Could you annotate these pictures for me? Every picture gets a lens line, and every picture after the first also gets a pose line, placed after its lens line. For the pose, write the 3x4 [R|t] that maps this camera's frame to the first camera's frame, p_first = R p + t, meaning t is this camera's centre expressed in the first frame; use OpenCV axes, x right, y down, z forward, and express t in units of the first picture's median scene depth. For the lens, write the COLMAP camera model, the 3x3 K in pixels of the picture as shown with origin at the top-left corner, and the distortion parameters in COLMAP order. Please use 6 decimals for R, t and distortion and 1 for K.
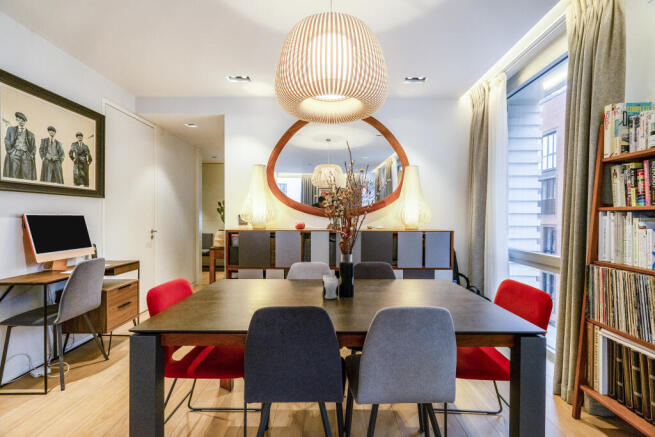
lens RADIAL K [[298.3, 0, 327.8], [0, 298.3, 219.4], [0, 0, 1]] dist [-0.008249, 0.000492]
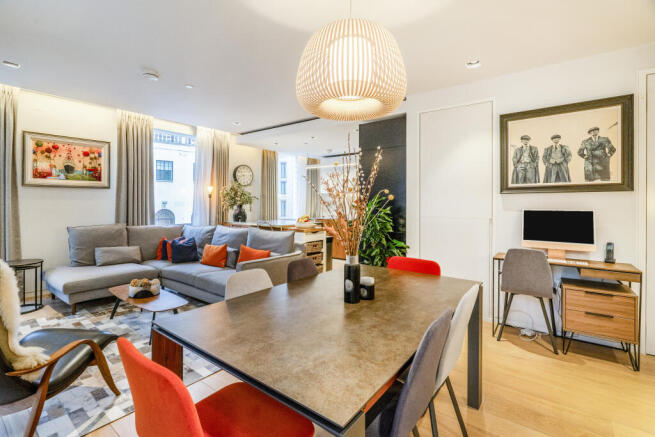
lens RADIAL K [[298.3, 0, 325.2], [0, 298.3, 203.6], [0, 0, 1]] dist [-0.008249, 0.000492]
pose [[-0.607017, -0.008468, -0.794644, 0.529342], [-0.012324, 0.999923, -0.001242, -0.028044], [0.794593, 0.009039, -0.607075, 0.956827]]
